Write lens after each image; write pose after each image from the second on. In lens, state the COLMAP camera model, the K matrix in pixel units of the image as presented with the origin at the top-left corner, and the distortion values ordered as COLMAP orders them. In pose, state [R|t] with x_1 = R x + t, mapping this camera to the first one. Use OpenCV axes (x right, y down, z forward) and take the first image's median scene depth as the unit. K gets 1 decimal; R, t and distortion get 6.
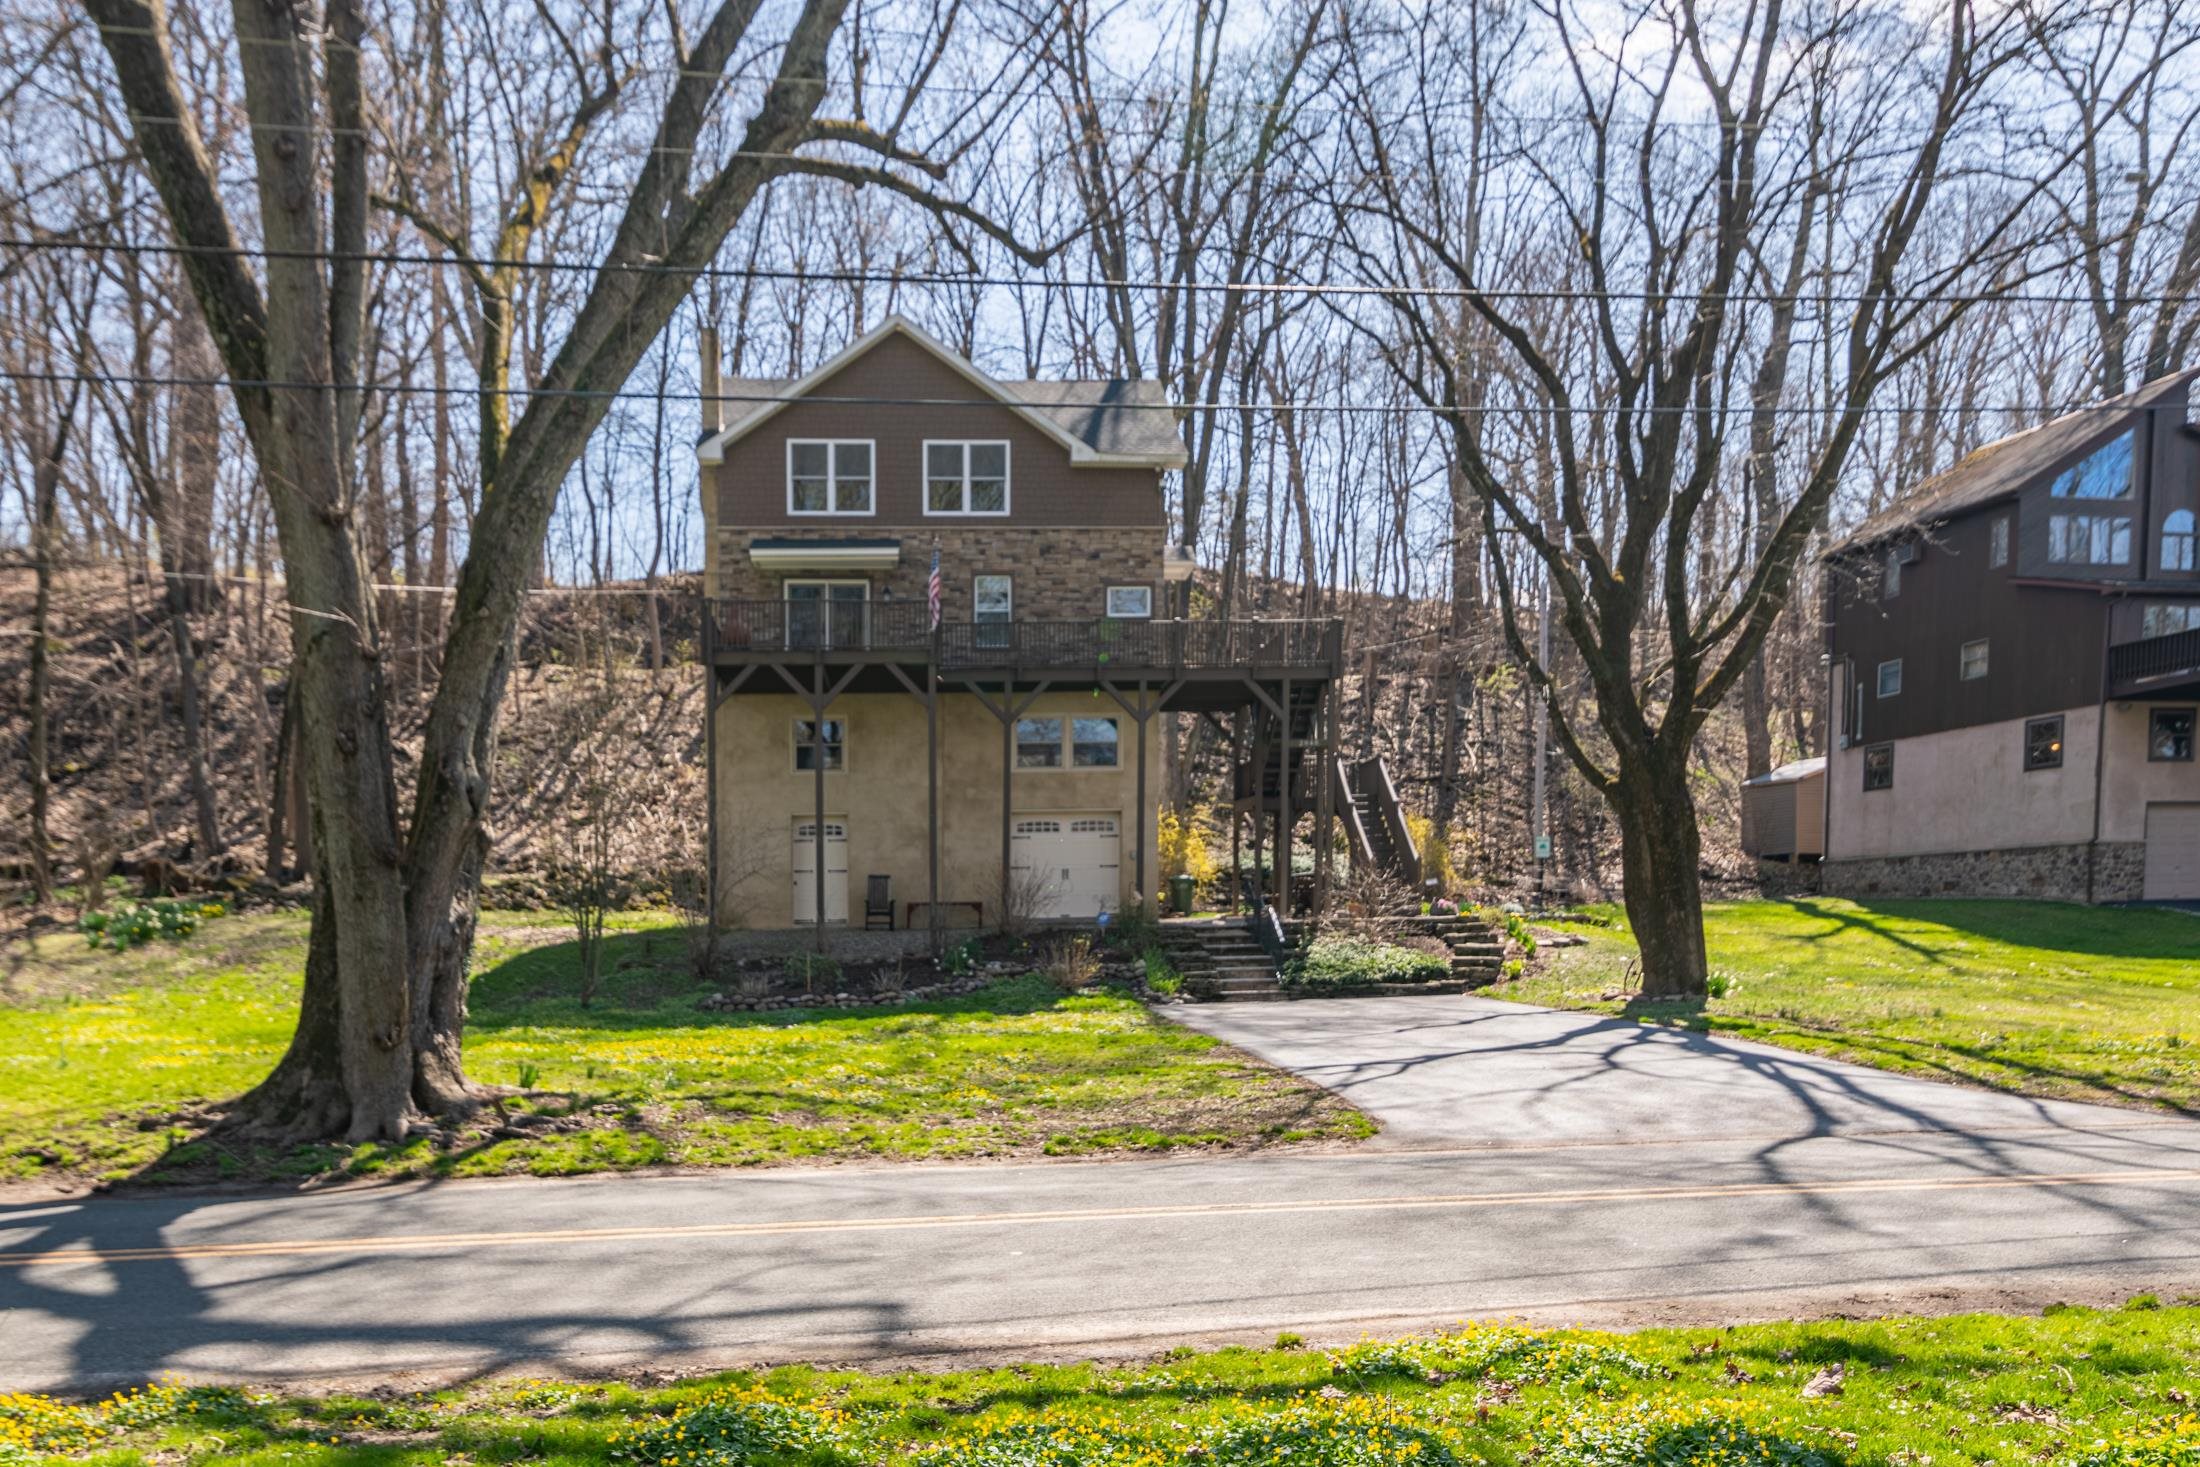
lens RADIAL K [[1616.1, 0, 1100.0], [0, 1616.1, 733.5], [0, 0, 1]] dist [-0.004893, -0.001851]
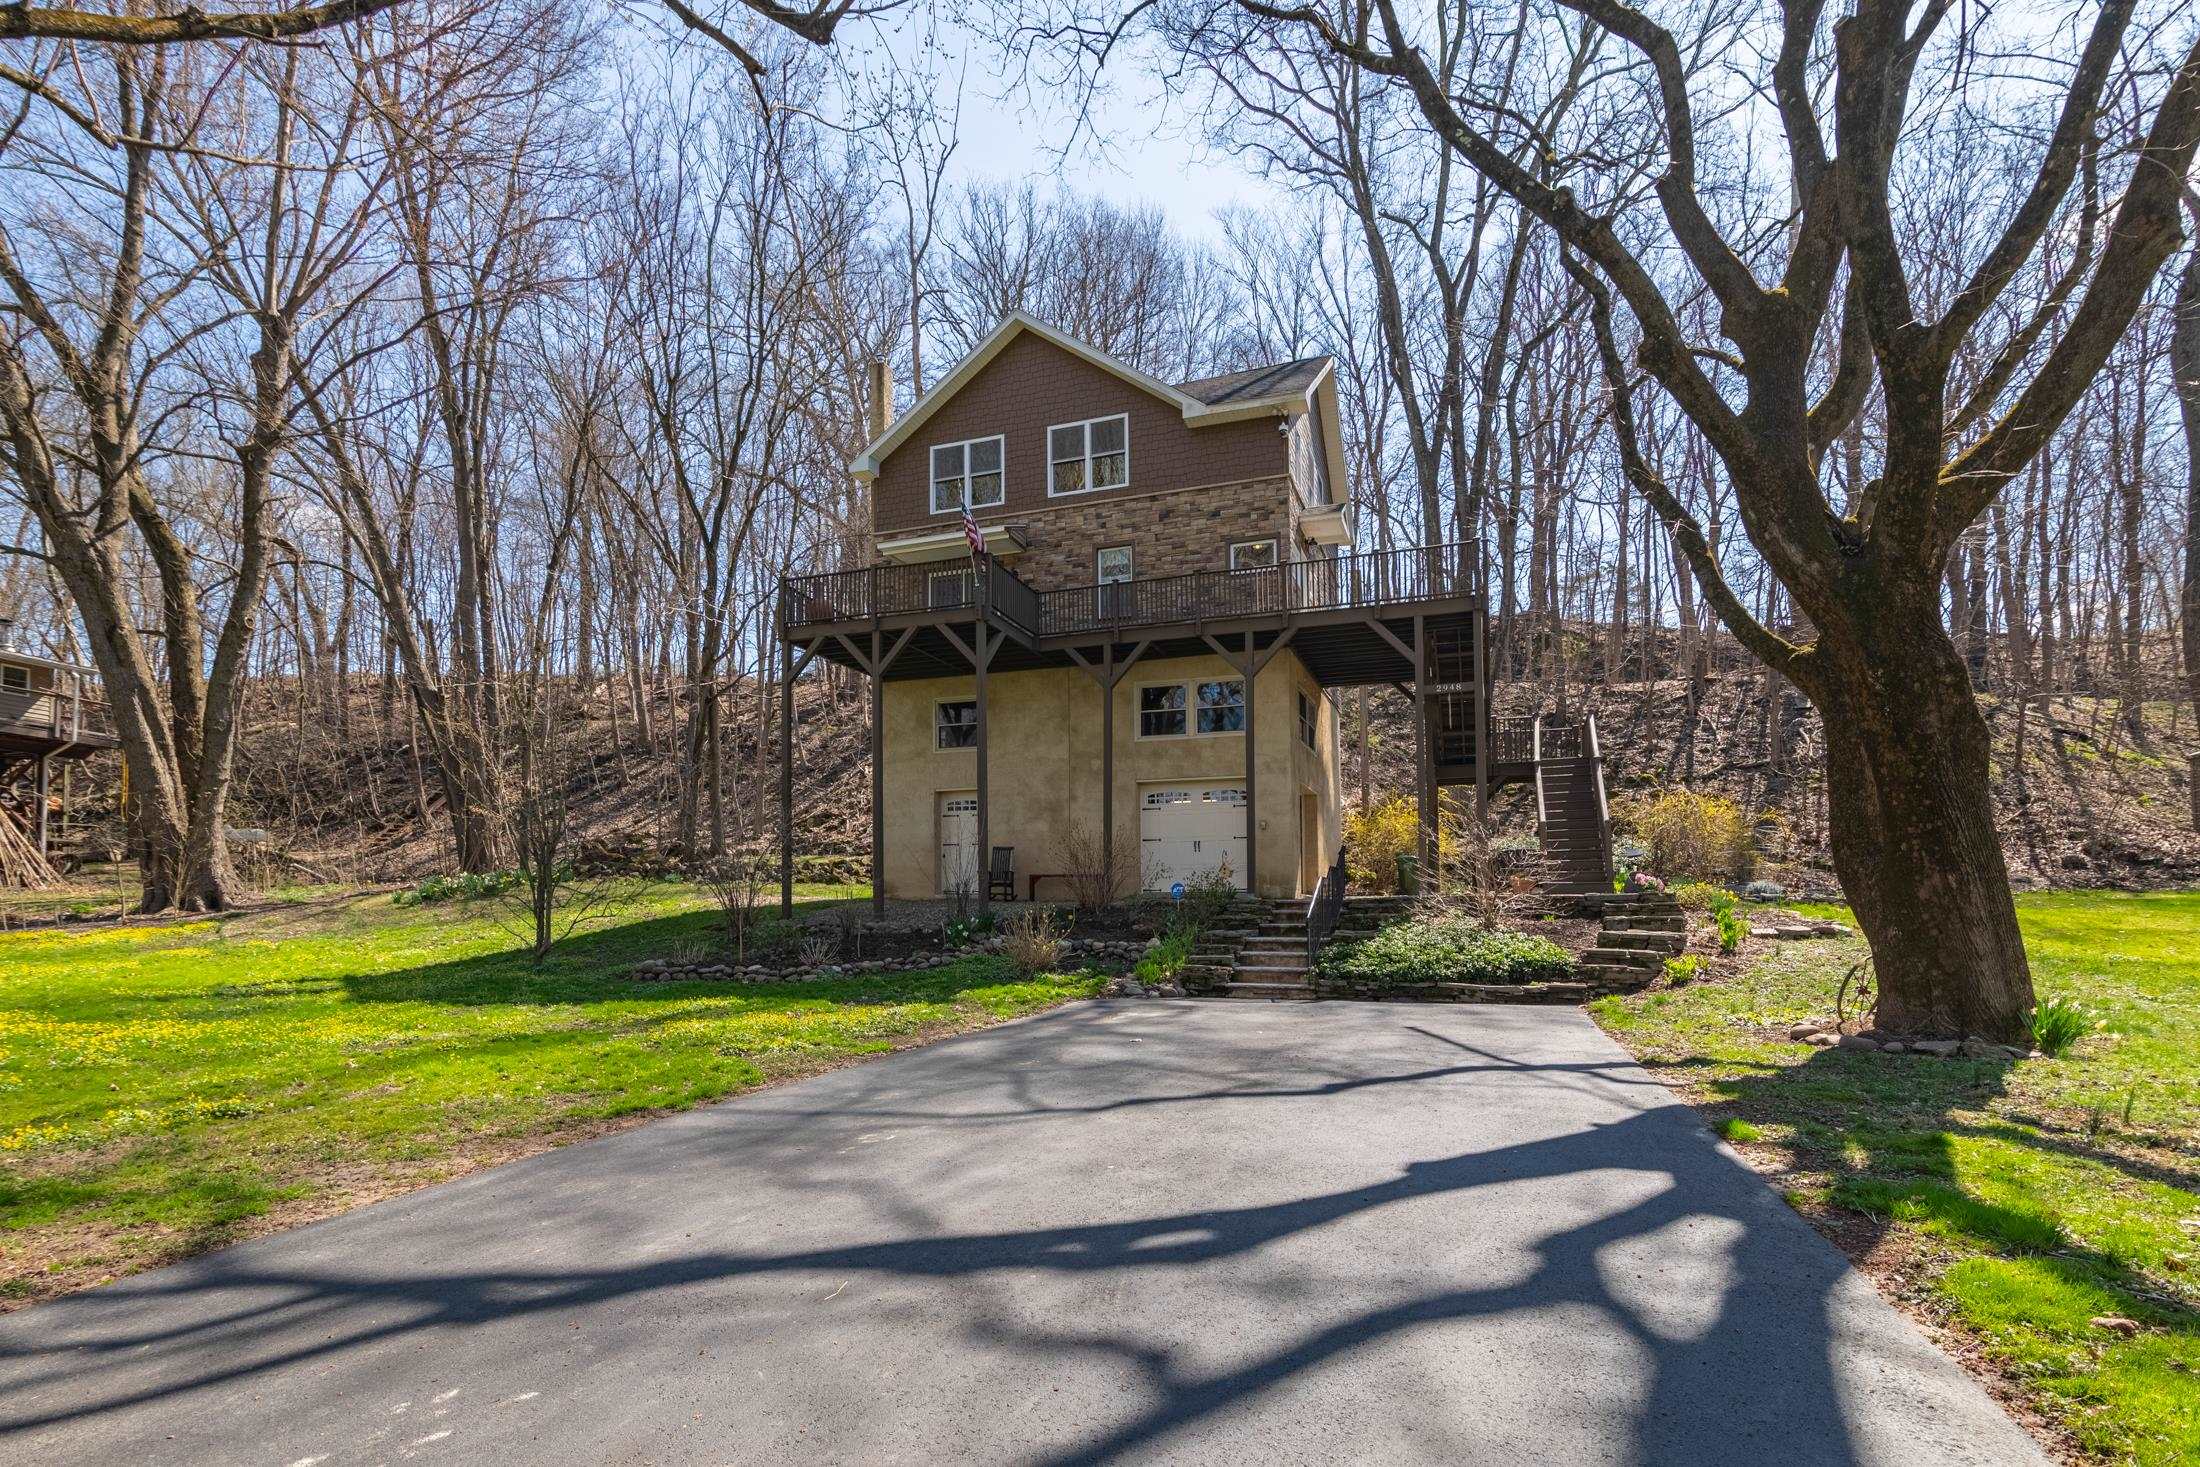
lens RADIAL K [[1024.5, 0, 1100.0], [0, 1024.5, 733.5], [0, 0, 1]] dist [0.013491, 0.000060]
pose [[0.902344, -0.057829, -0.427119, 0.190397], [0.035295, 0.997544, -0.060494, 0.055450], [0.429569, 0.039511, 0.902169, 0.429086]]
